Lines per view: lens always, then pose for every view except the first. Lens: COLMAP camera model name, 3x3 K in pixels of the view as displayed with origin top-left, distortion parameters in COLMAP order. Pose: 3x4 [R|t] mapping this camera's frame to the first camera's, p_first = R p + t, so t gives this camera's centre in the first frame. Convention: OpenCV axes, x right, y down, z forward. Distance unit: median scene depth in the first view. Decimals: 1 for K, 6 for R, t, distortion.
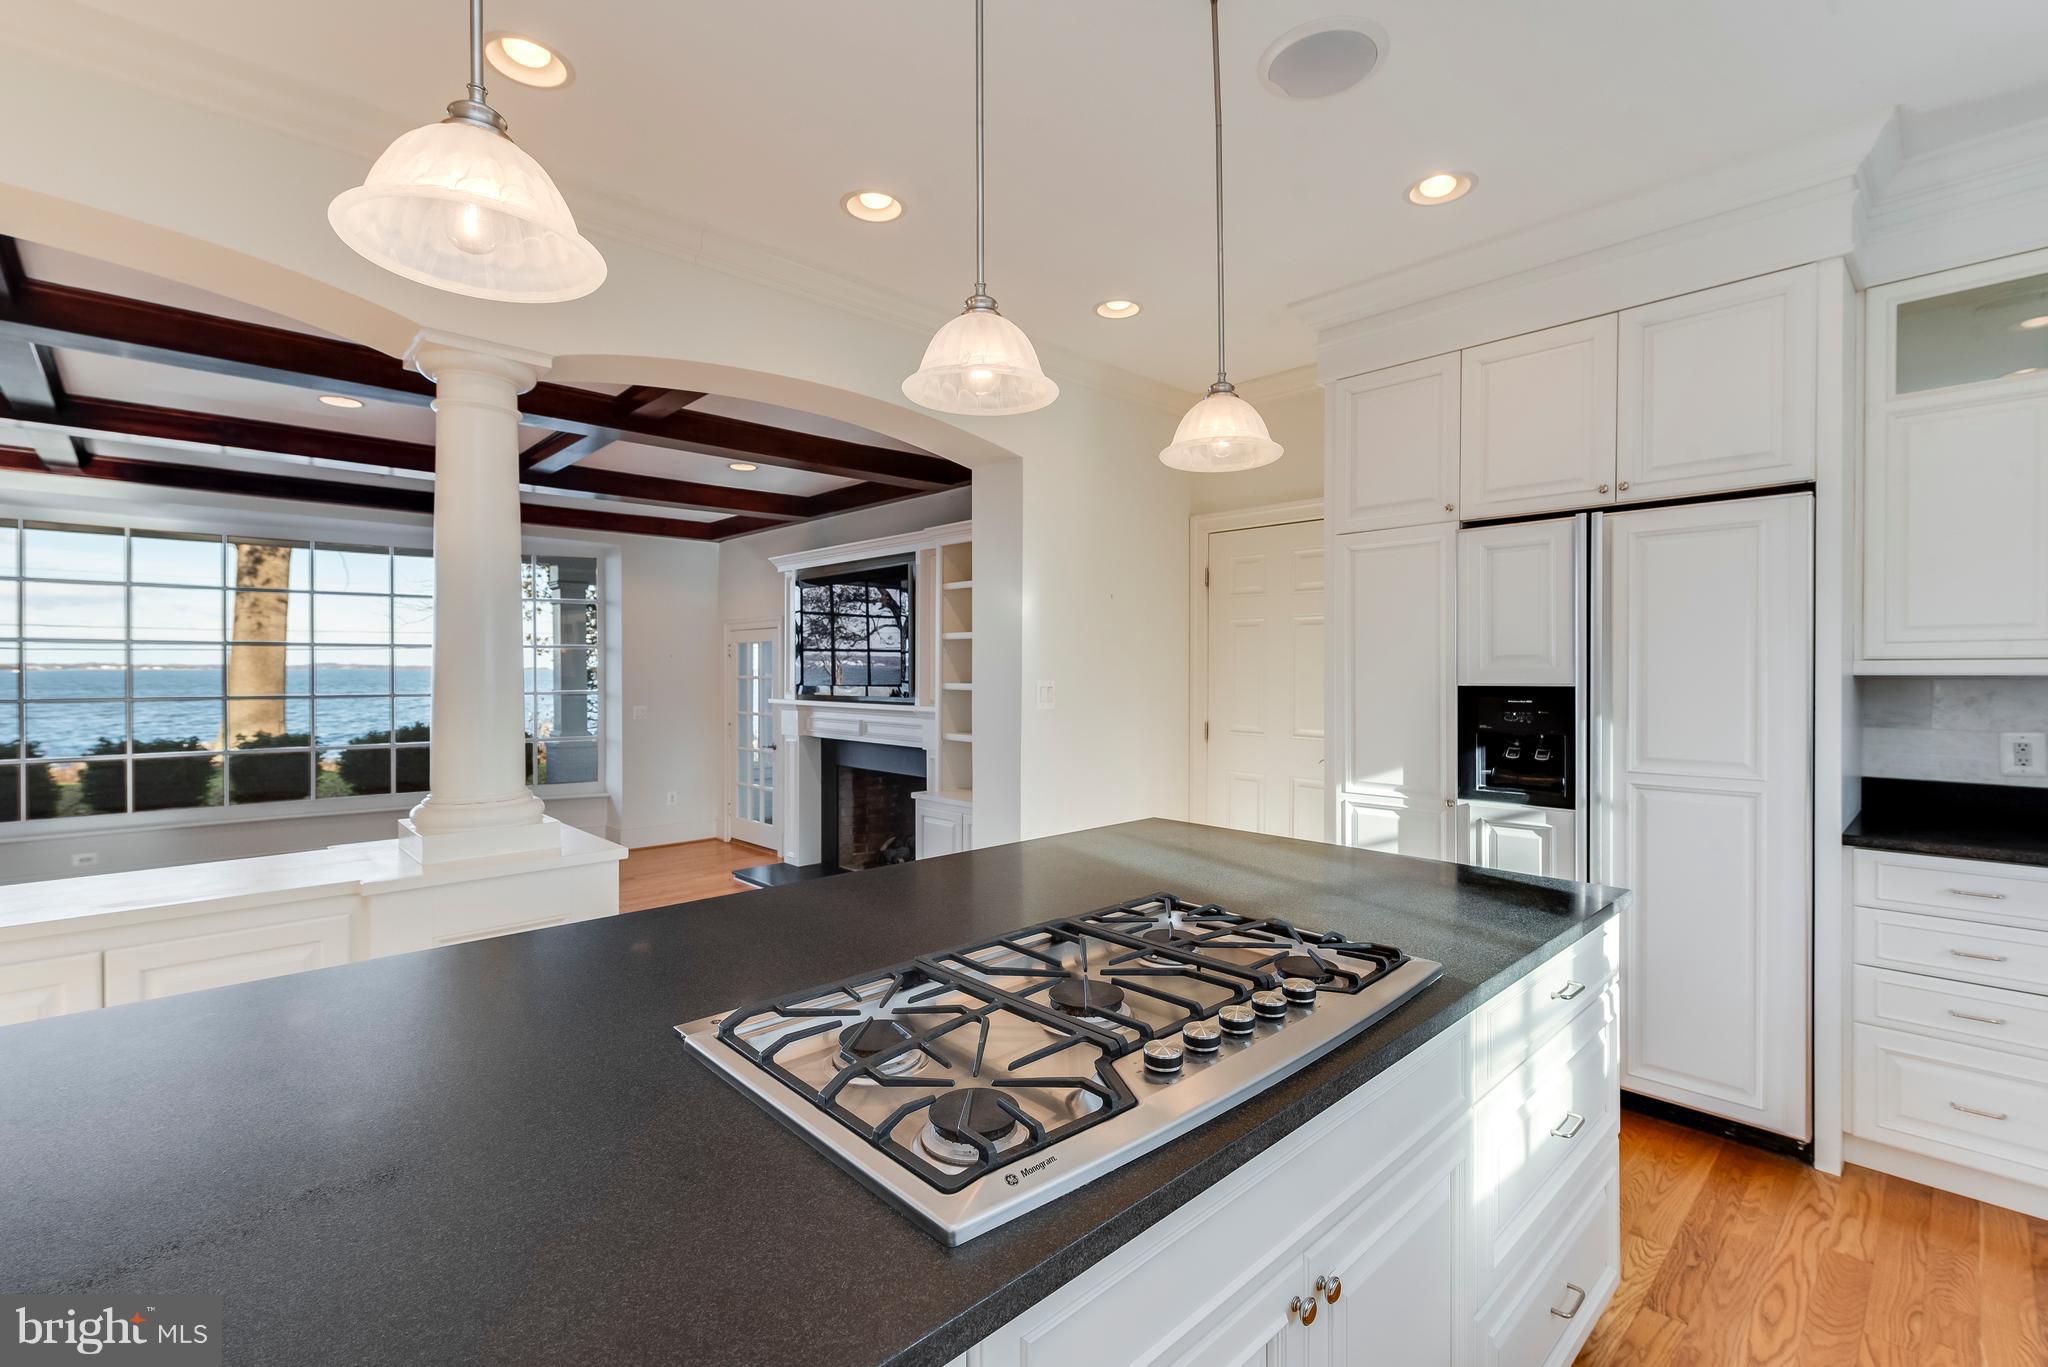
lens RADIAL K [[904.0, 0, 1030.9], [0, 904.0, 678.3], [0, 0, 1]] dist [0.007021, -0.001072]
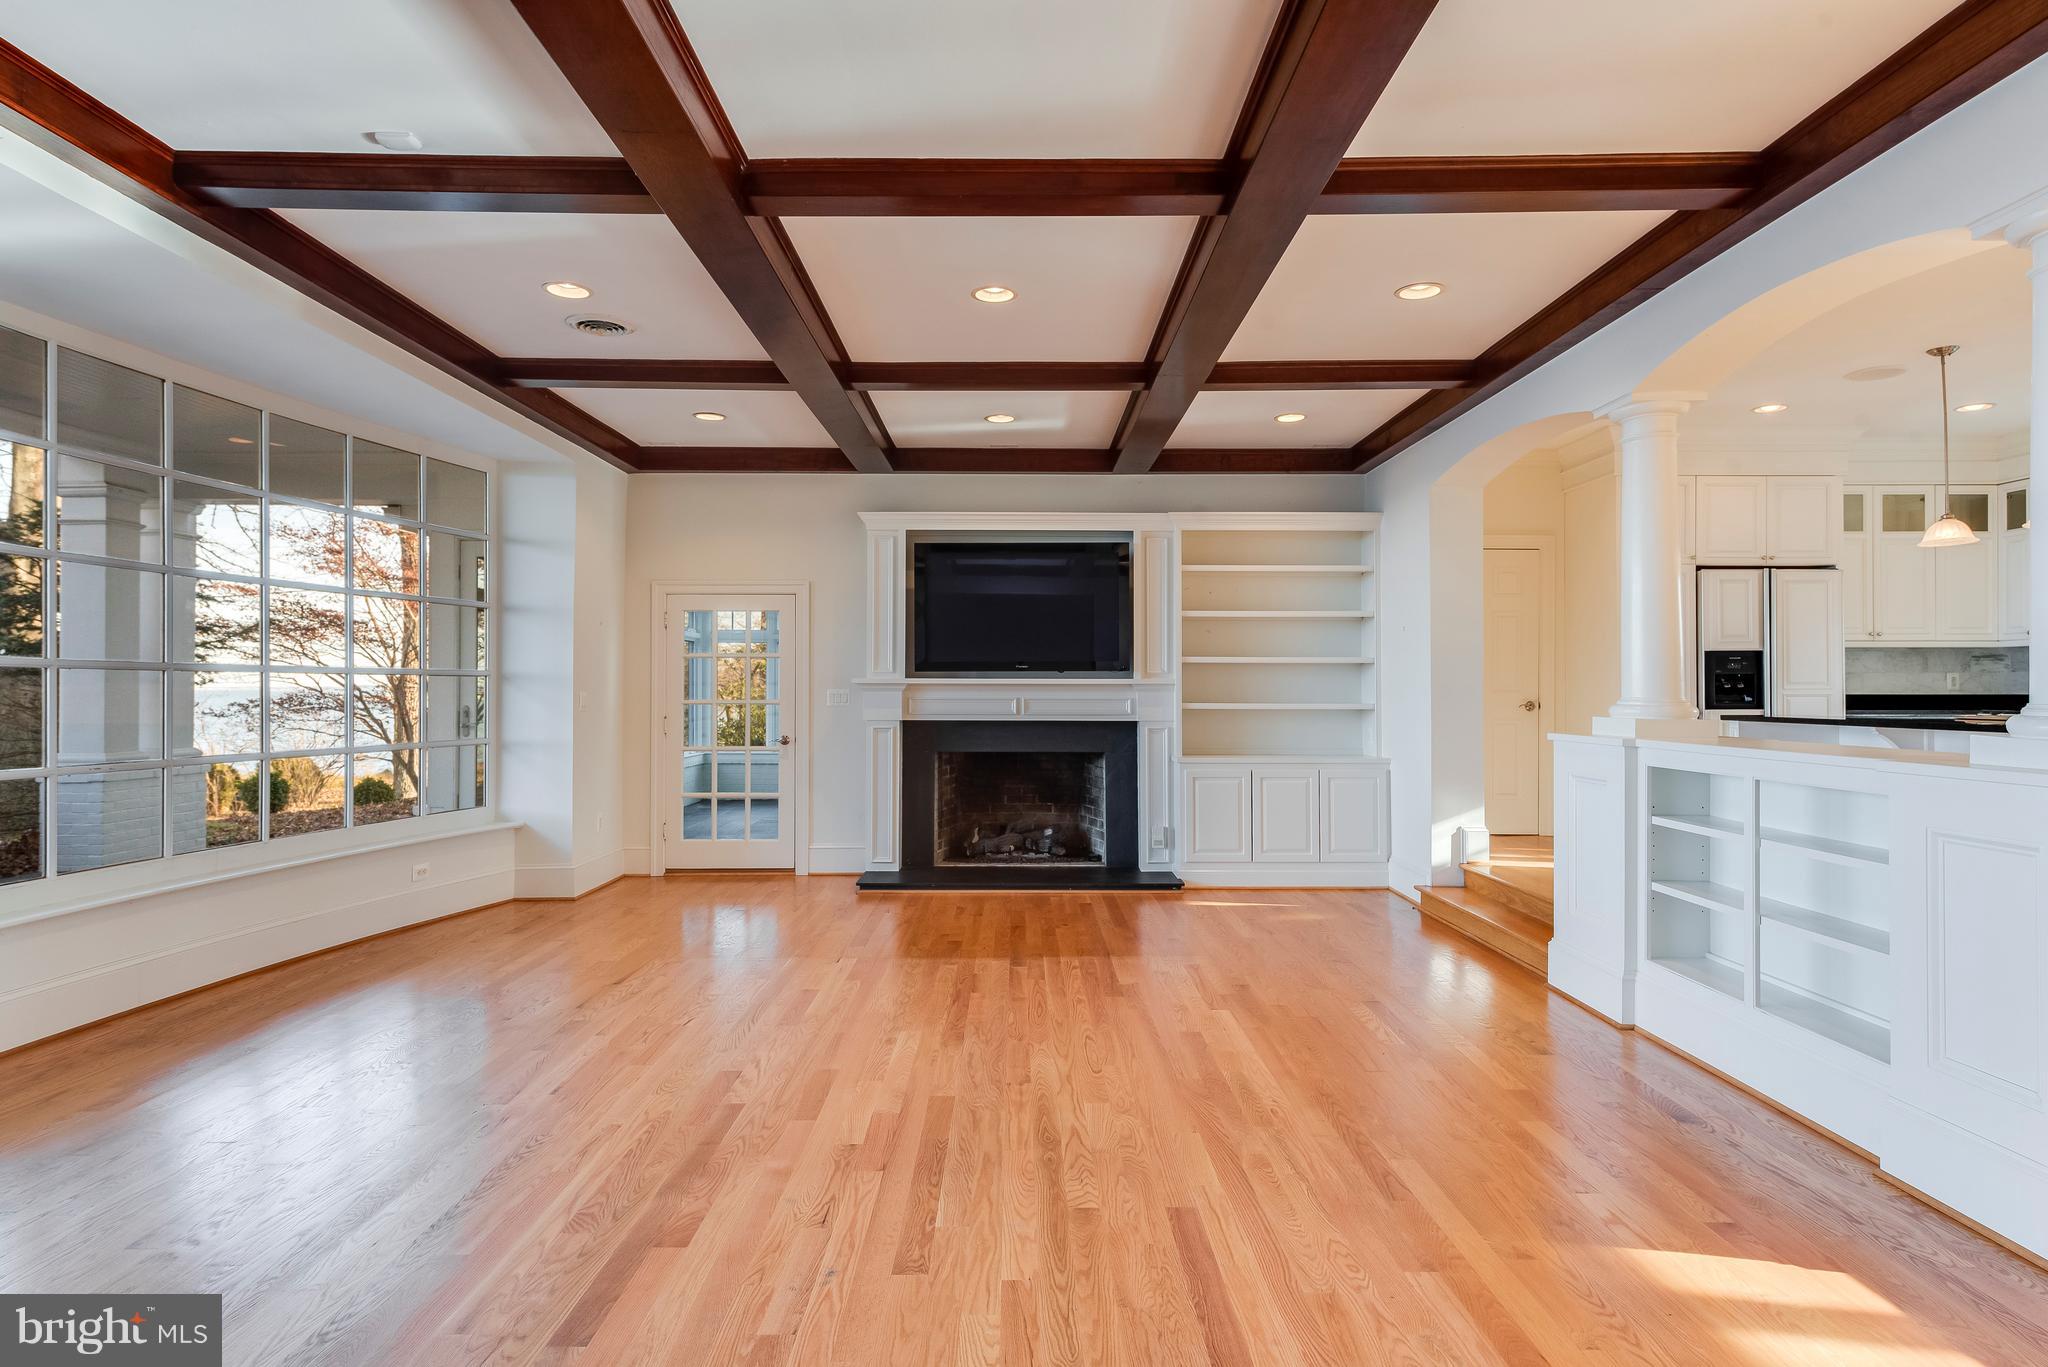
lens RADIAL K [[1097.3, 0, 1022.3], [0, 1097.3, 678.4], [0, 0, 1]] dist [0.008710, -0.001192]
pose [[0.690415, 0.010767, 0.723334, -2.470935], [0.005083, 0.999792, -0.019734, 0.118542], [-0.723396, 0.017302, 0.690217, 0.487838]]
